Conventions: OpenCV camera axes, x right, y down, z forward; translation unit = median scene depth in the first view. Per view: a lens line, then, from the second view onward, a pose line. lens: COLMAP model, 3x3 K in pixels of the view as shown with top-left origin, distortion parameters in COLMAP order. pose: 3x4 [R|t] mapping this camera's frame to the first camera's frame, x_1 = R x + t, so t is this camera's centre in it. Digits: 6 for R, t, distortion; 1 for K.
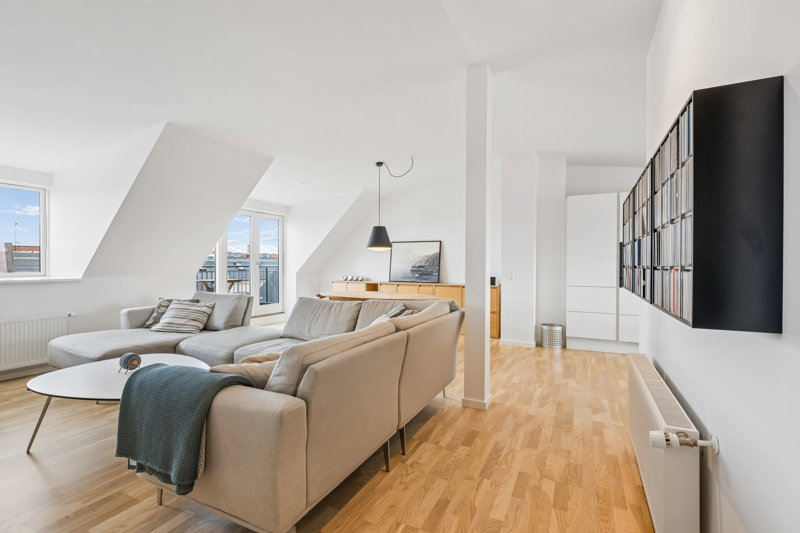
lens RADIAL K [[366.7, 0, 406.7], [0, 366.7, 263.4], [0, 0, 1]] dist [-0.001882, -0.000342]
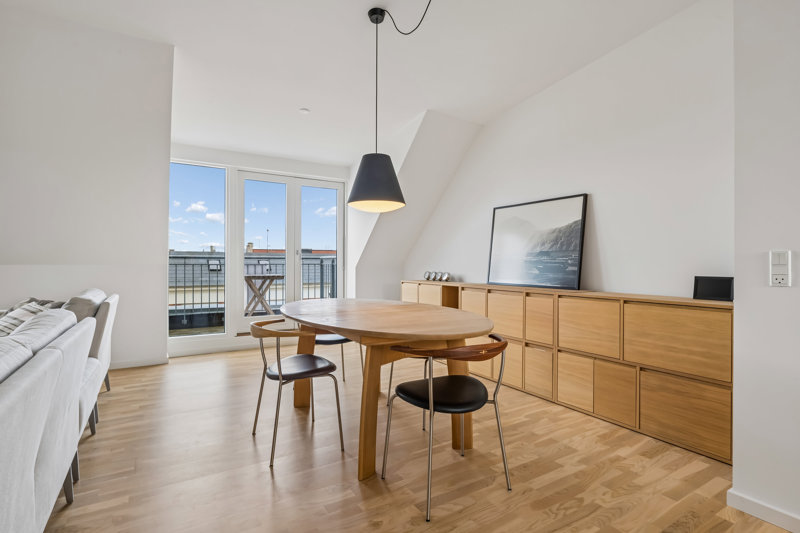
lens RADIAL K [[397.4, 0, 403.2], [0, 397.4, 265.1], [0, 0, 1]] dist [-0.010302, 0.000236]
pose [[0.844937, 0.000194, -0.534866, 0.266019], [0.000262, 1.000000, 0.000776, 0.038971], [0.534866, -0.000796, 0.844937, 0.790301]]
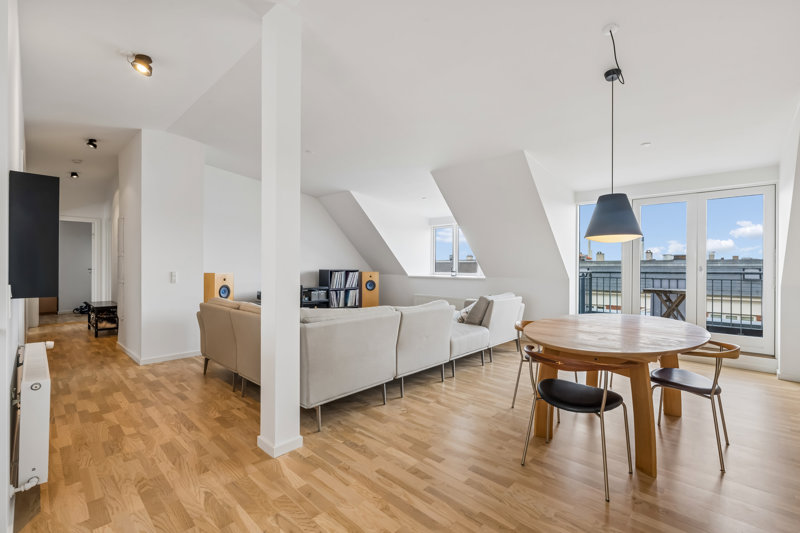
lens RADIAL K [[352.1, 0, 397.0], [0, 352.1, 266.2], [0, 0, 1]] dist [-0.001696, 0.000466]
pose [[-0.311514, -0.008801, -0.950201, 0.623045], [-0.004572, 0.999959, -0.007763, 0.005886], [0.950230, 0.001927, -0.311542, 1.108408]]
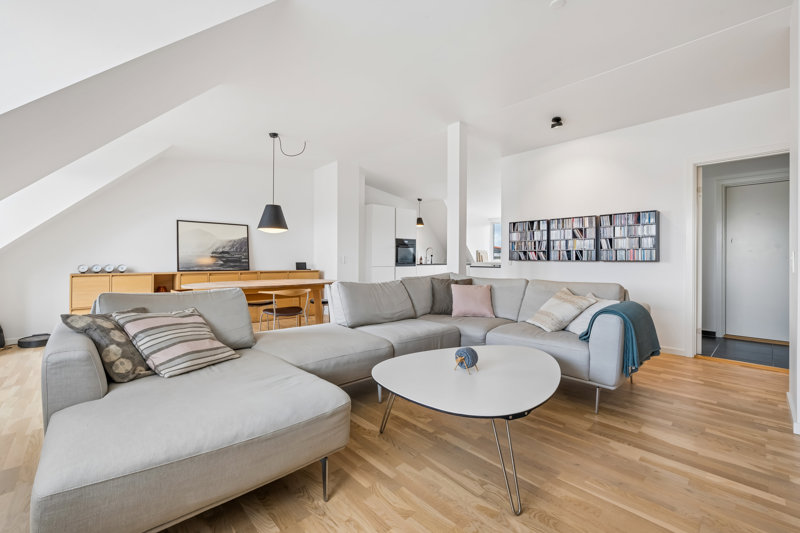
lens RADIAL K [[336.3, 0, 400.6], [0, 336.3, 263.5], [0, 0, 1]] dist [0.001974, 0.000093]
pose [[0.371501, -0.021266, 0.928189, -0.916564], [-0.007444, 0.999637, 0.025883, 0.018816], [-0.928403, -0.016525, 0.371208, 0.525307]]
